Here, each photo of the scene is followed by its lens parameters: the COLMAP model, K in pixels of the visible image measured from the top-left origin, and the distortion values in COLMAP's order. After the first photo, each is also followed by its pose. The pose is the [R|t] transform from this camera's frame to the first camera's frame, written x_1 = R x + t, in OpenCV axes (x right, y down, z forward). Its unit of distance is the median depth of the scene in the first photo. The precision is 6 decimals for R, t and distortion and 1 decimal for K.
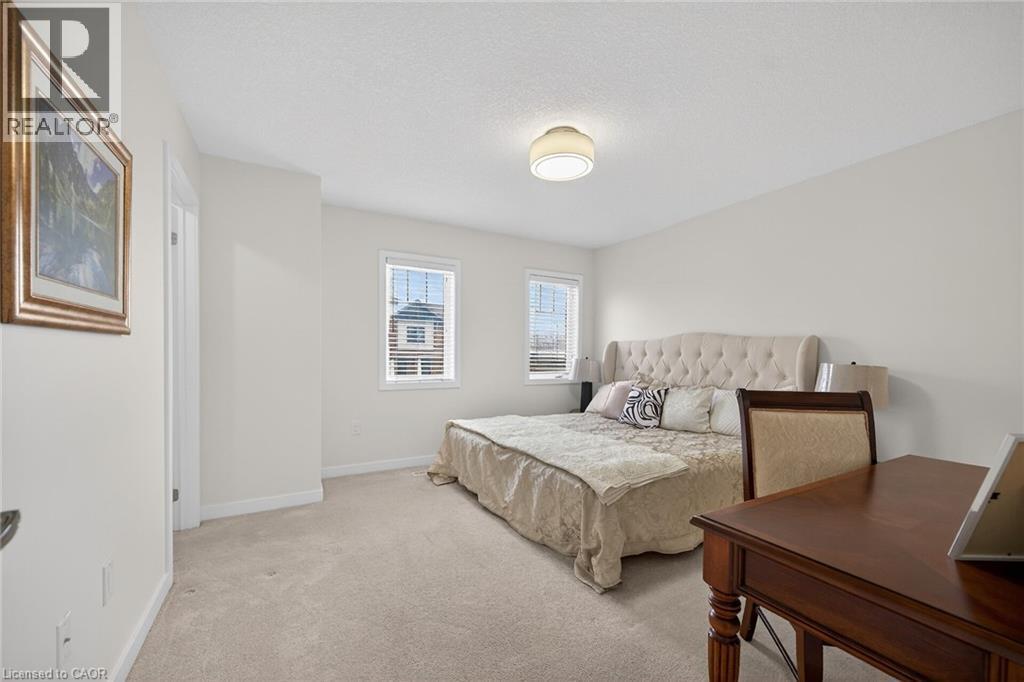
lens RADIAL K [[397.8, 0, 513.2], [0, 397.8, 332.1], [0, 0, 1]] dist [0.000976, -0.000189]
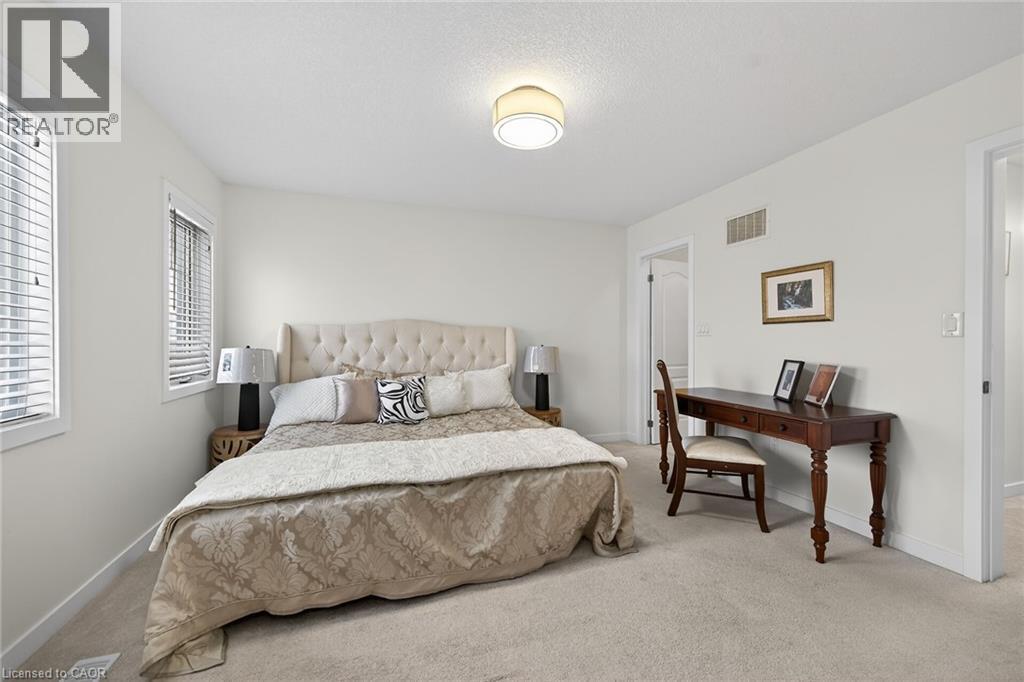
lens RADIAL K [[397.8, 0, 513.2], [0, 397.8, 332.1], [0, 0, 1]] dist [0.000976, -0.000189]
pose [[0.187178, 0.013984, 0.982226, -0.522189], [-0.052092, 0.998633, -0.004291, 0.028575], [-0.980944, -0.050363, 0.187651, 0.622234]]
